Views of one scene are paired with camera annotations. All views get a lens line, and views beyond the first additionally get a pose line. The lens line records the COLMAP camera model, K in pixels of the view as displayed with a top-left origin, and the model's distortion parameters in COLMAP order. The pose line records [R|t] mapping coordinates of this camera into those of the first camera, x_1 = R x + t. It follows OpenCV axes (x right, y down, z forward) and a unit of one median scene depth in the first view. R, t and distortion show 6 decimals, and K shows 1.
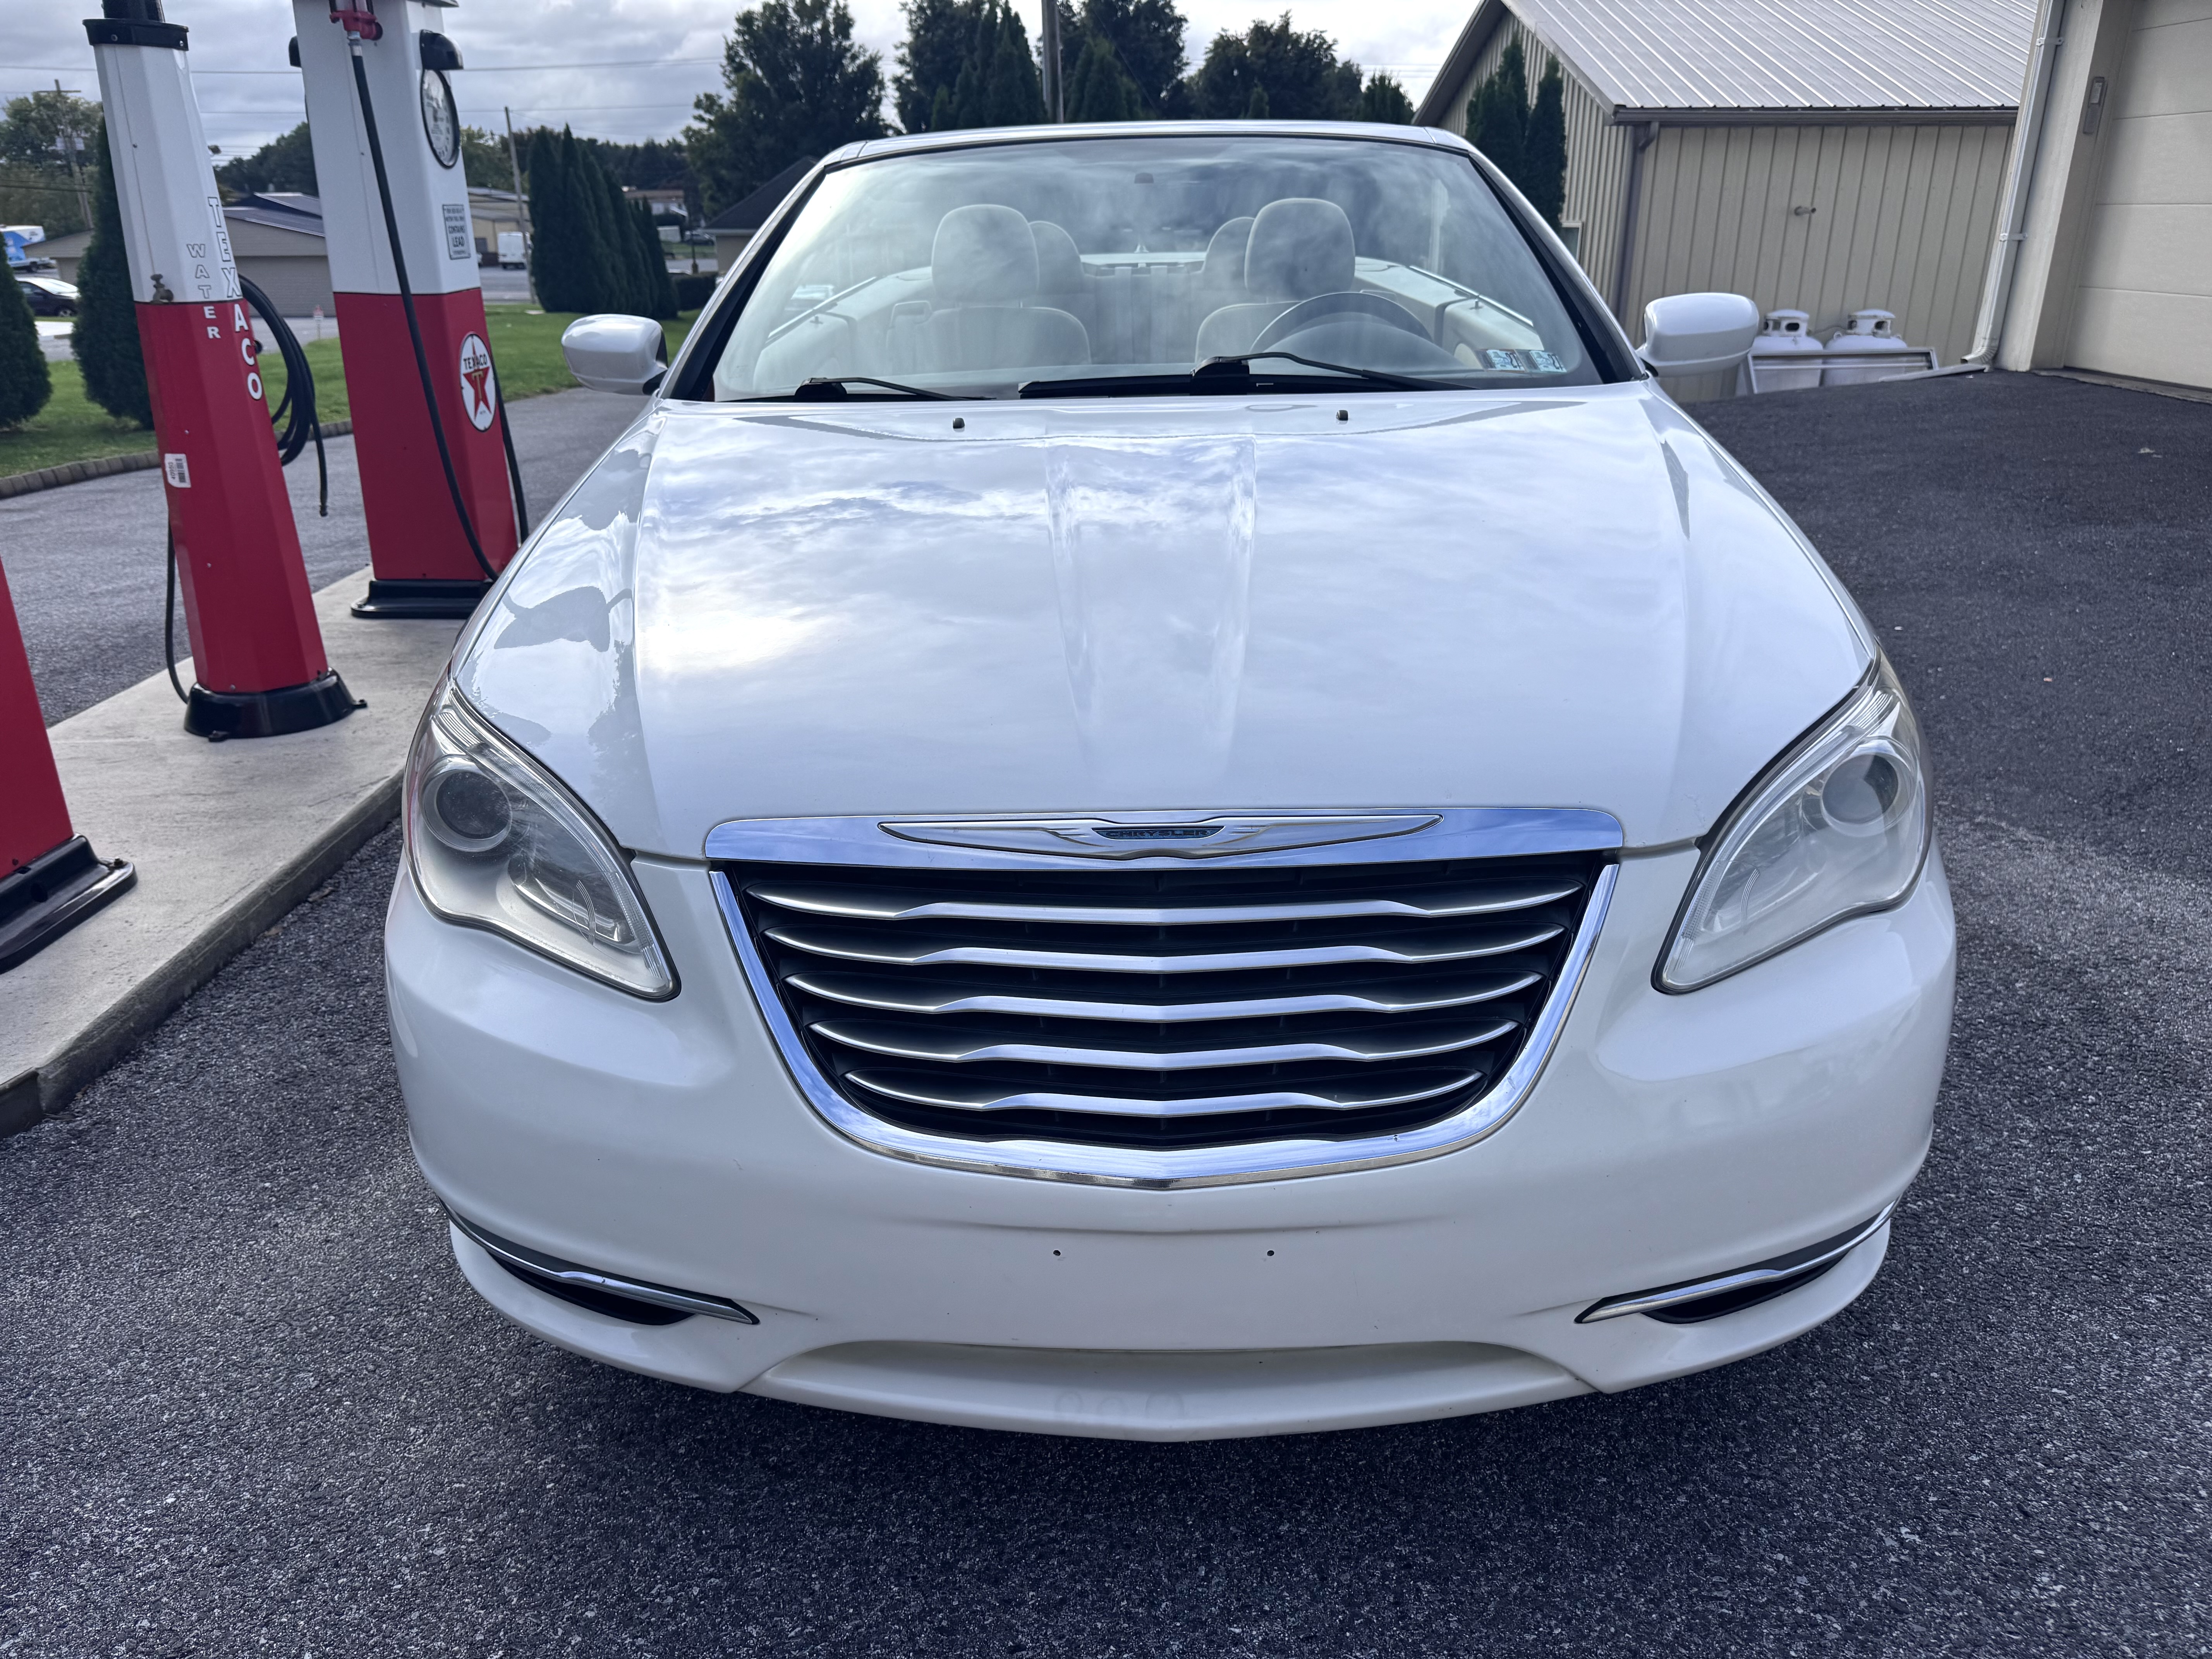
lens RADIAL K [[1570.9, 0, 1103.6], [0, 1570.9, 833.6], [0, 0, 1]] dist [0.004311, -0.007774]
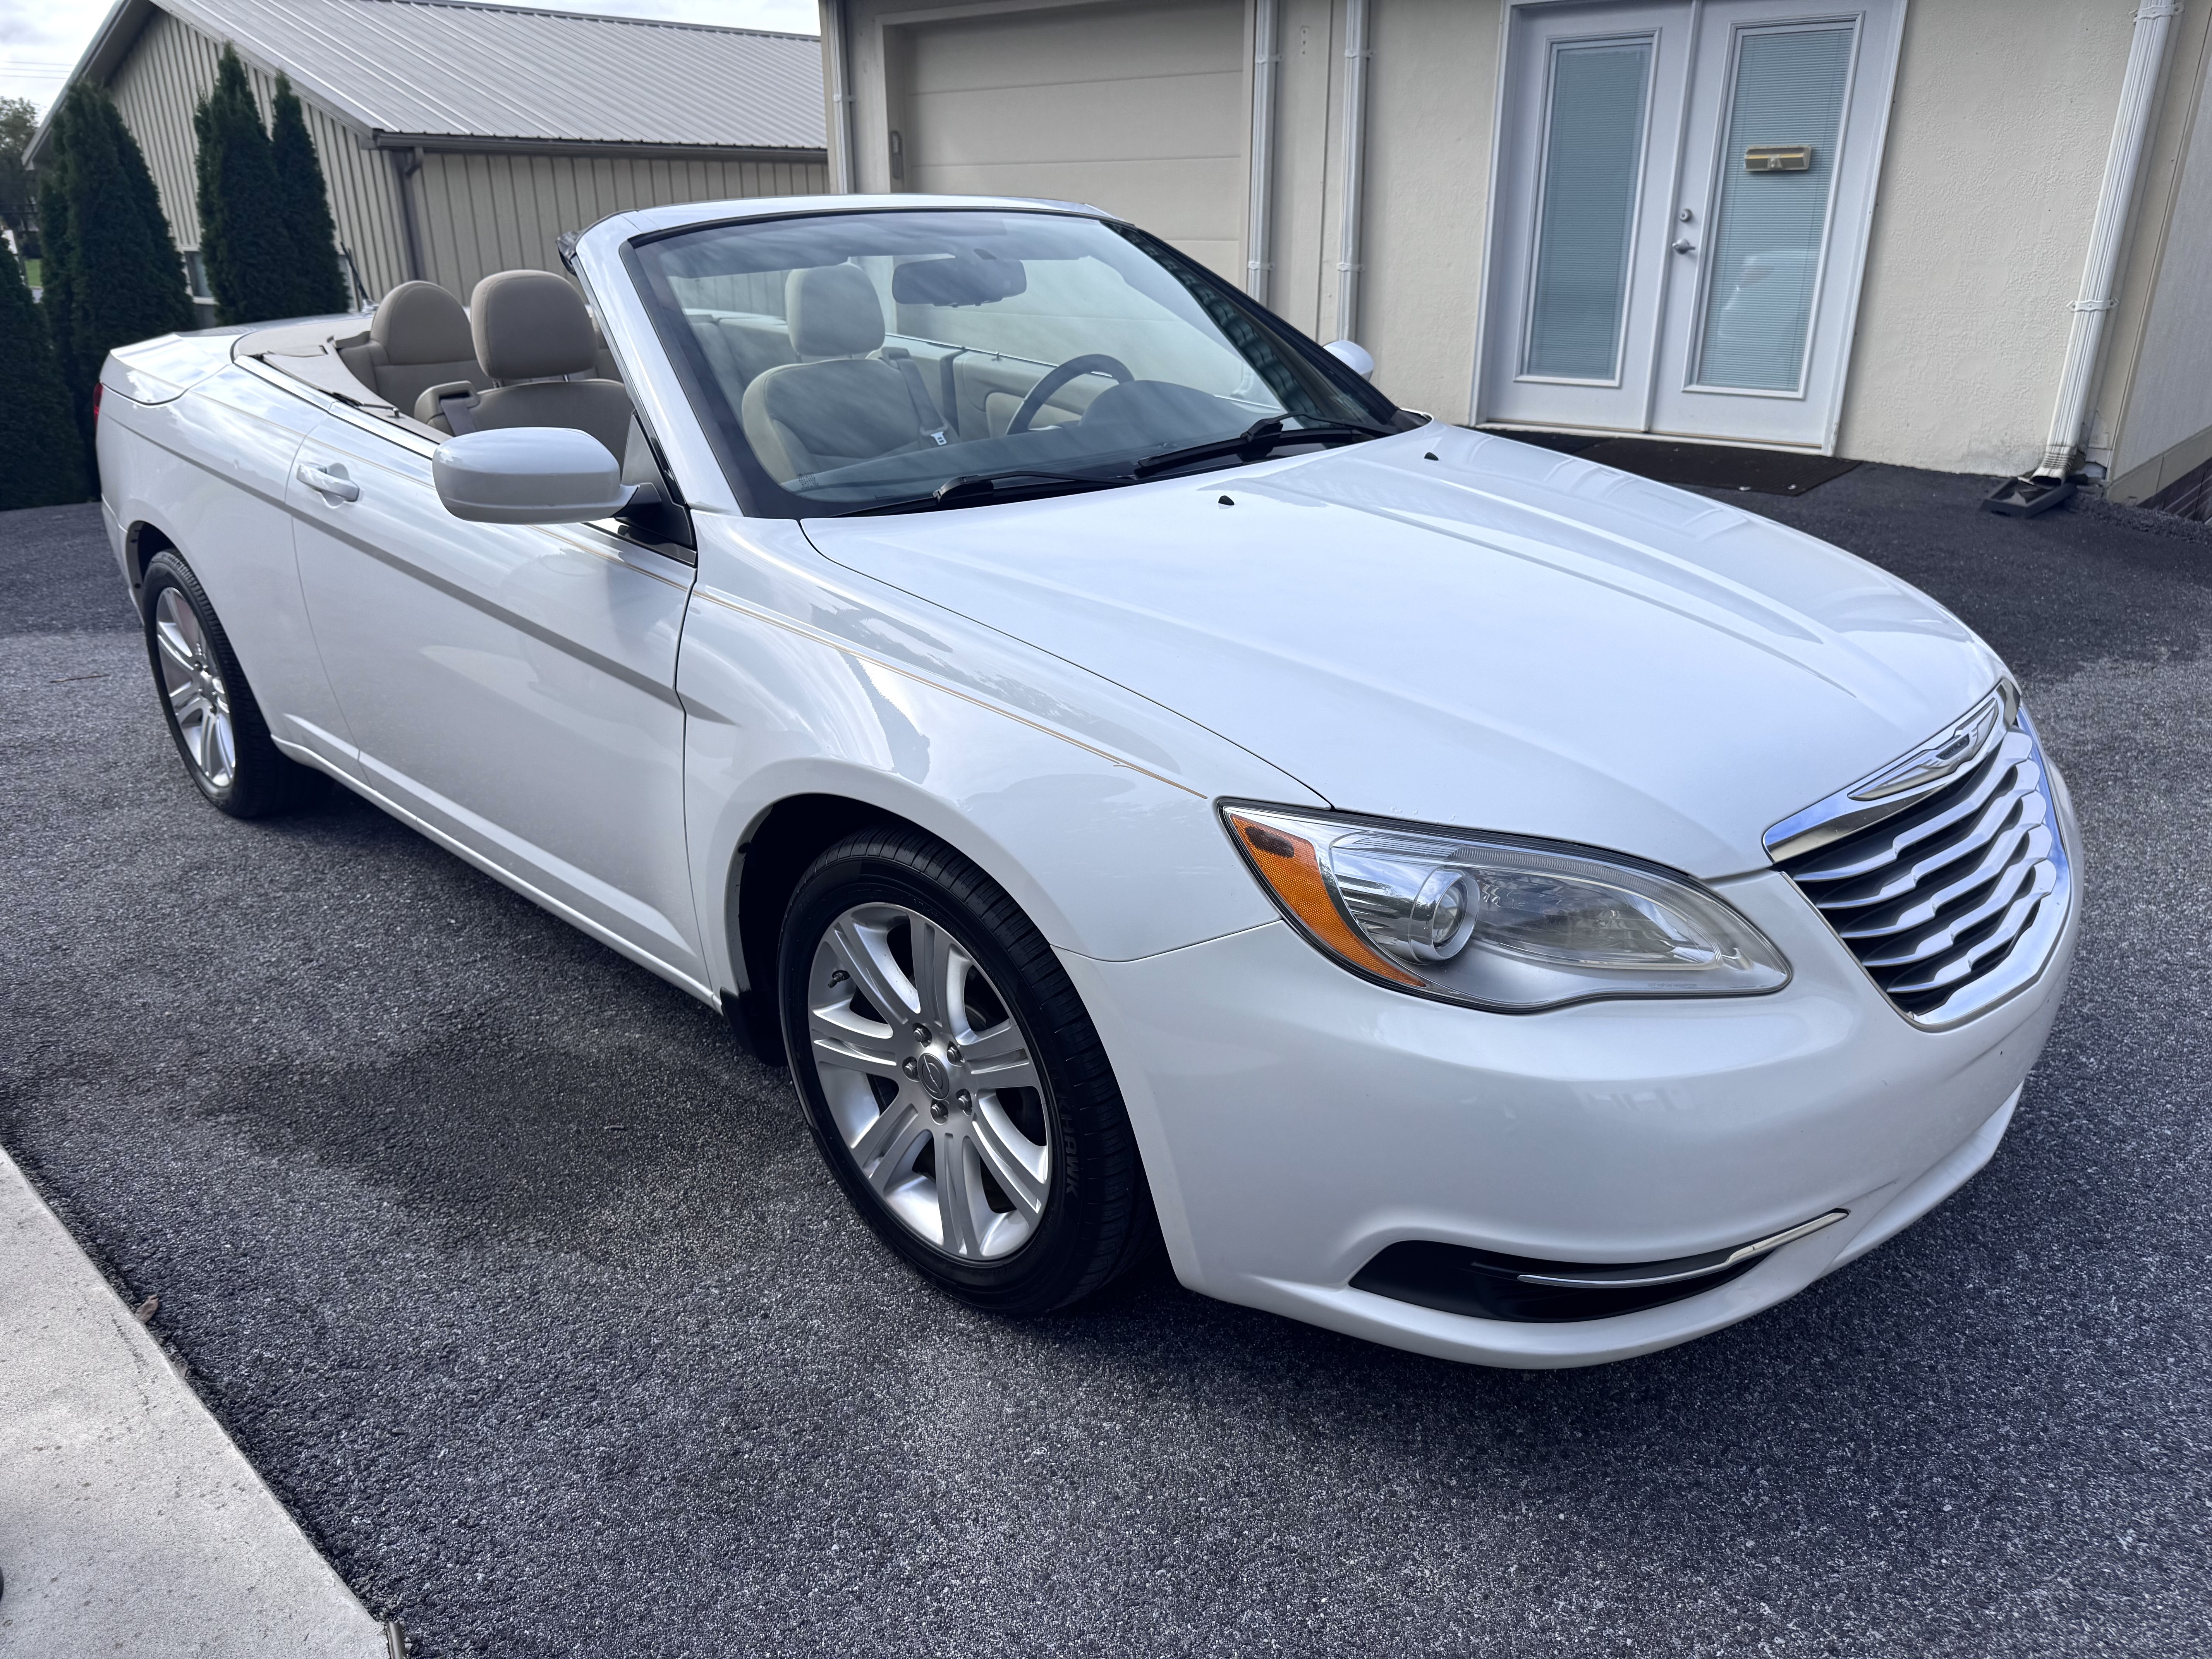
lens RADIAL K [[1570.9, 0, 1111.8], [0, 1570.9, 810.4], [0, 0, 1]] dist [0.004311, -0.007774]
pose [[0.693650, -0.250192, 0.675466, -0.756639], [0.266507, 0.960336, 0.082026, -0.133711], [-0.669197, 0.123119, 0.732815, 0.275013]]
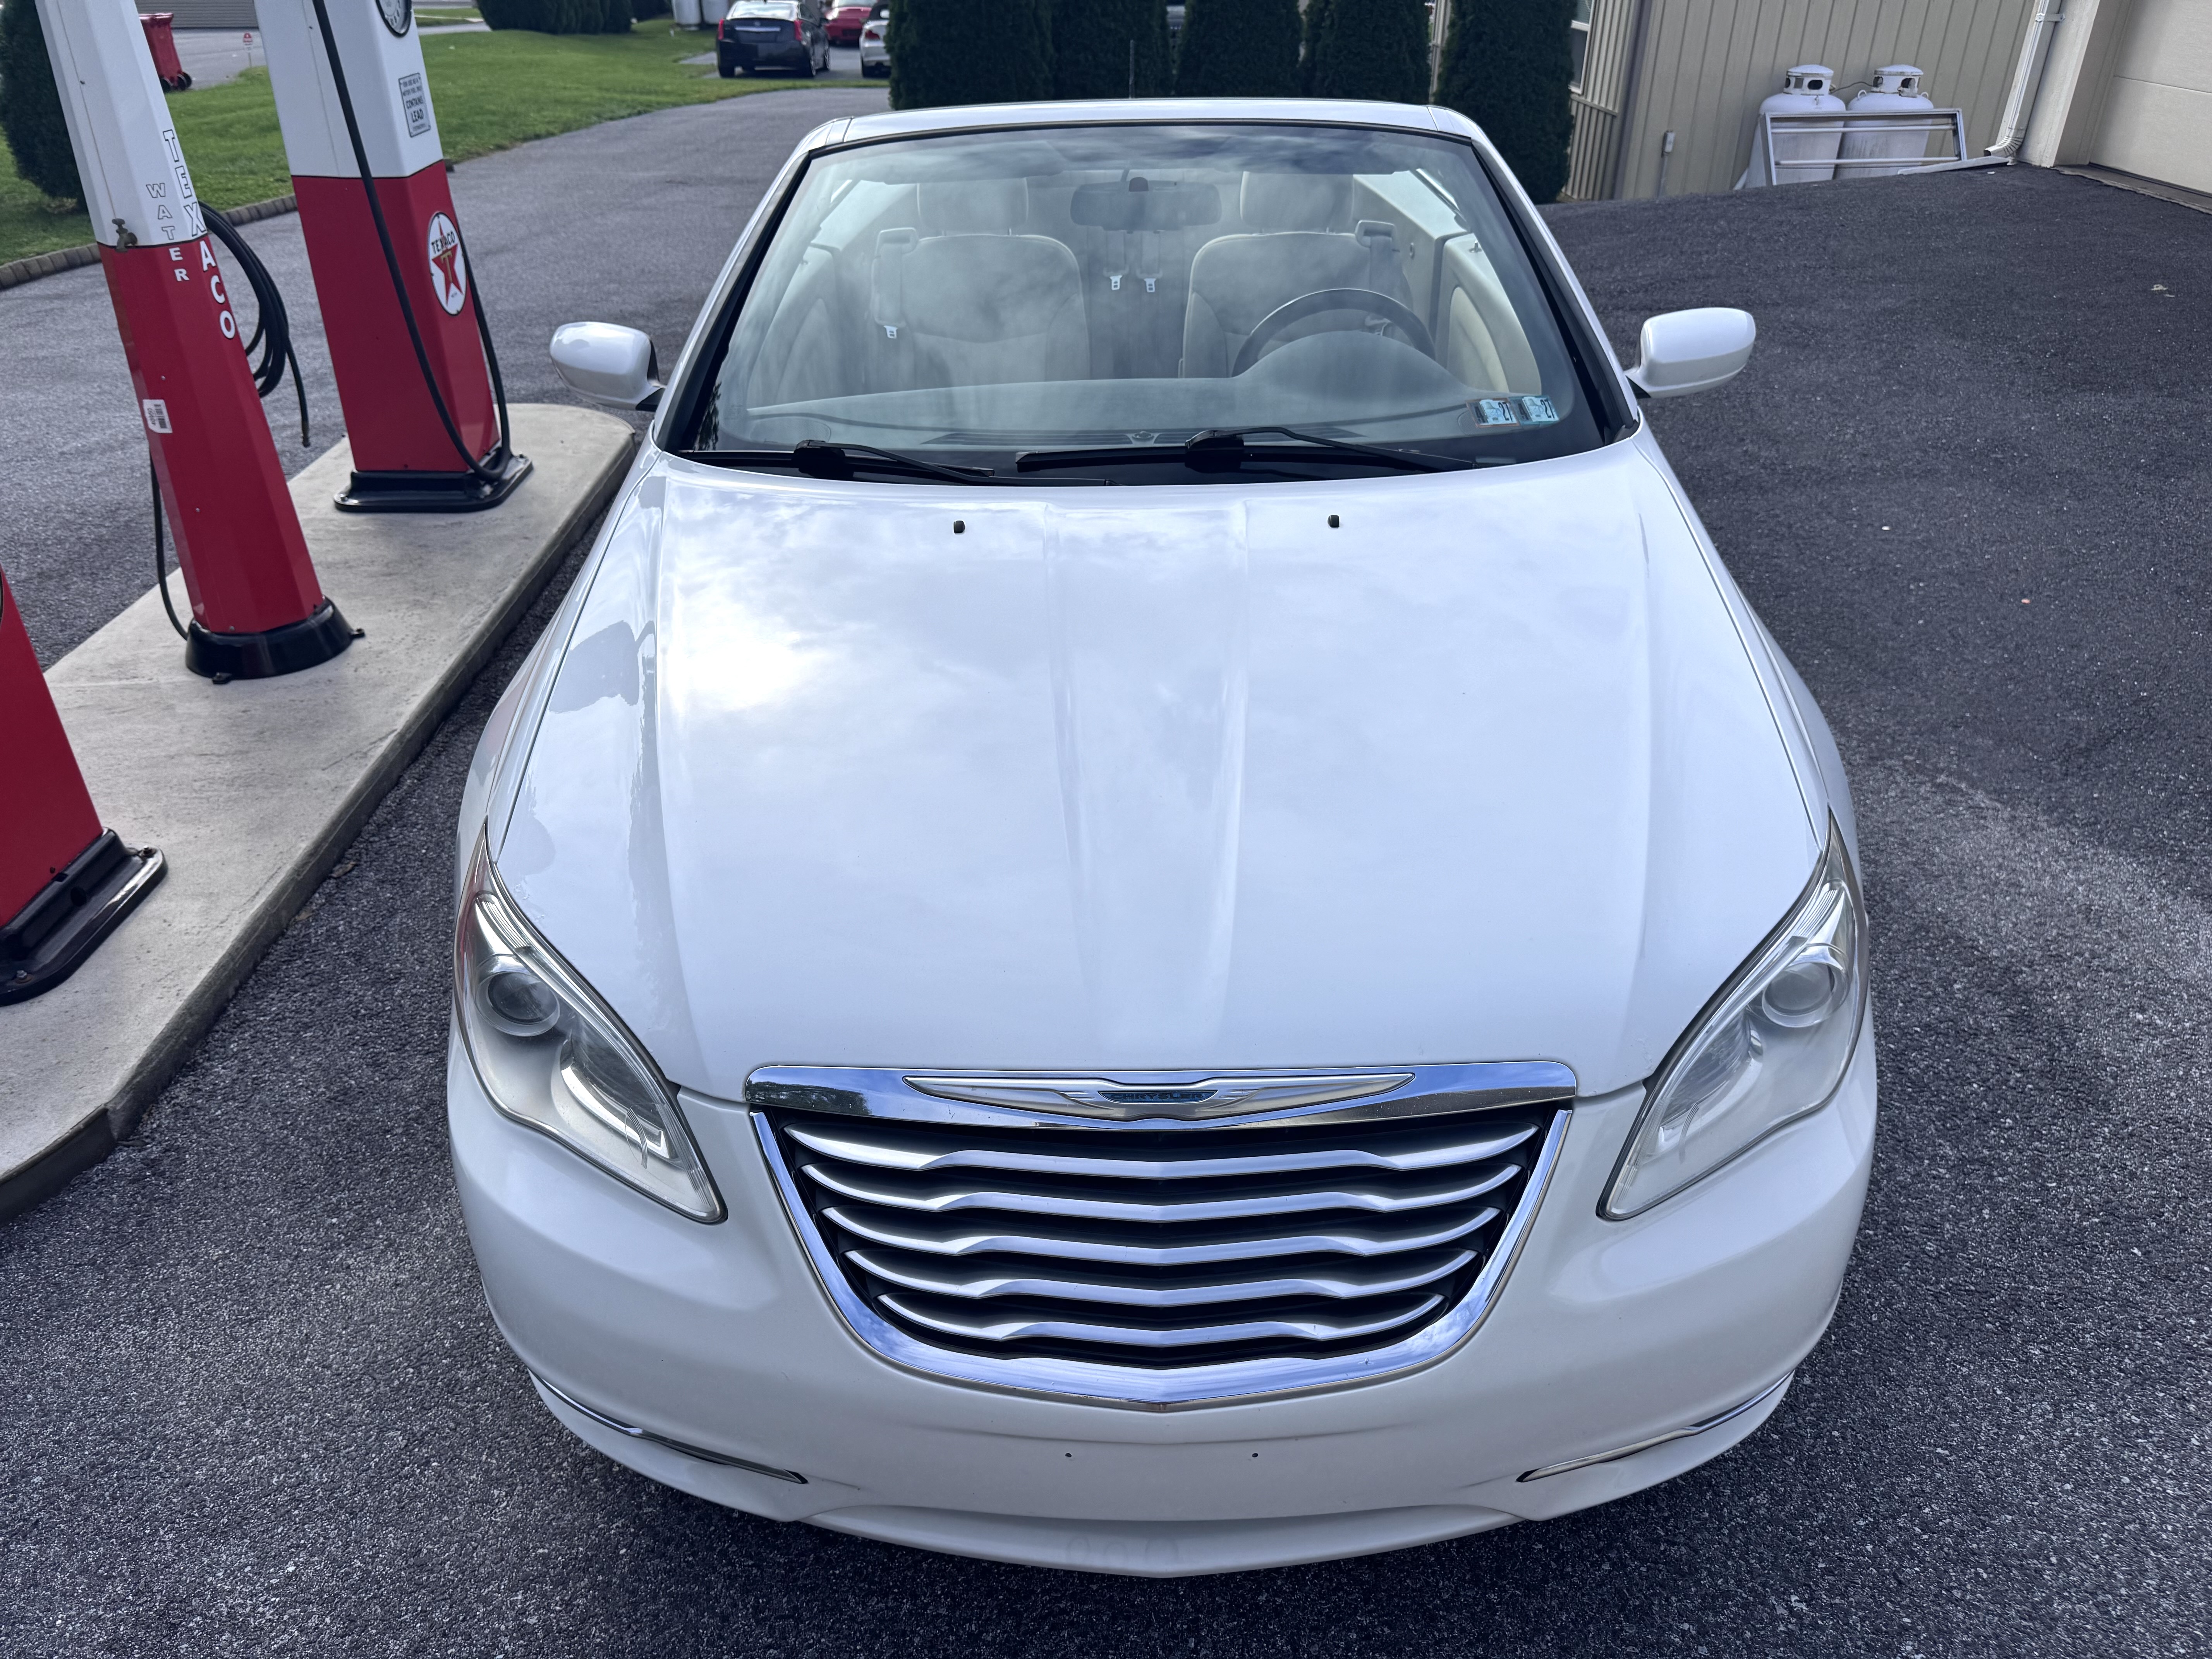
lens RADIAL K [[1570.9, 0, 1106.9], [0, 1570.9, 834.3], [0, 0, 1]] dist [0.004311, -0.007774]
pose [[0.999940, -0.003884, 0.010275, -0.006272], [0.002172, 0.986845, 0.161654, -0.196390], [-0.010768, -0.161622, 0.986794, -0.034009]]
